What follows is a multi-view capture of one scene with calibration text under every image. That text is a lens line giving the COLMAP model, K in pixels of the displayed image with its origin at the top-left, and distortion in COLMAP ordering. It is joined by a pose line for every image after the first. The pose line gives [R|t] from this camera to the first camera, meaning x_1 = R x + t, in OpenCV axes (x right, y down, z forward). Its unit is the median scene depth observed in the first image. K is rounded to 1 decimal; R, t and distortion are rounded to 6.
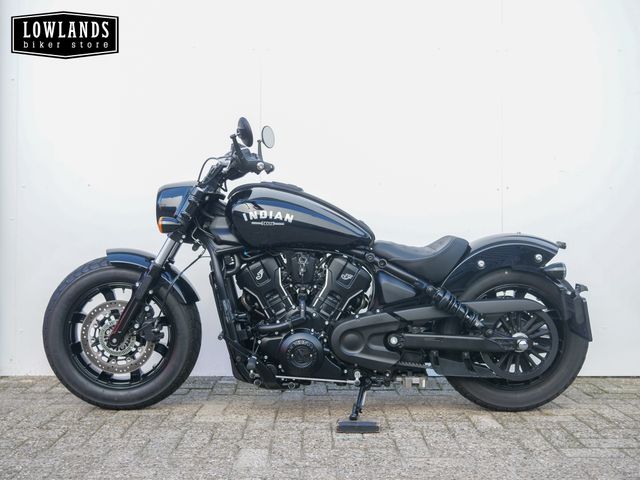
lens RADIAL K [[725.8, 0, 320.0], [0, 725.8, 240.0], [0, 0, 1]] dist [-0.001030, 0.001455]
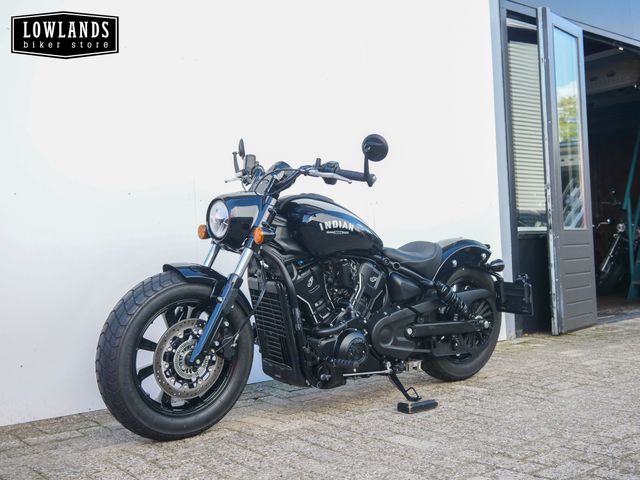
lens RADIAL K [[725.8, 0, 320.0], [0, 725.8, 240.0], [0, 0, 1]] dist [-0.001030, 0.001455]
pose [[0.779627, -0.021473, 0.625876, -0.737101], [0.036531, 0.999270, -0.011222, -0.000601], [-0.625178, 0.031613, 0.779842, 0.174167]]
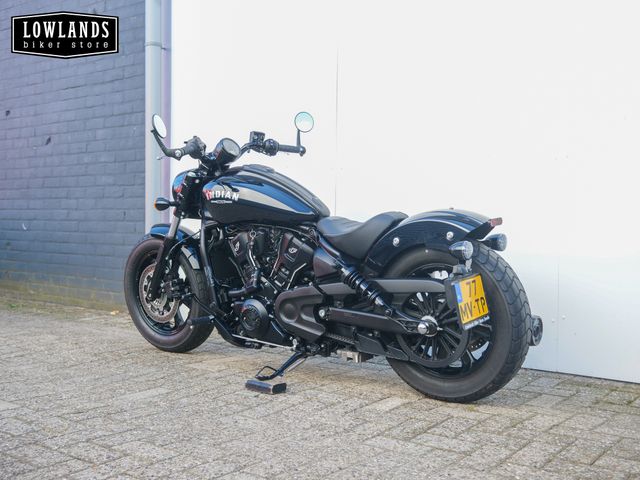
lens RADIAL K [[725.8, 0, 320.0], [0, 725.8, 240.0], [0, 0, 1]] dist [-0.001030, 0.001455]
pose [[0.784200, 0.019725, -0.620194, 0.739736], [-0.002789, 0.999597, 0.028265, 0.004701], [0.620501, -0.020435, 0.783939, 0.186262]]
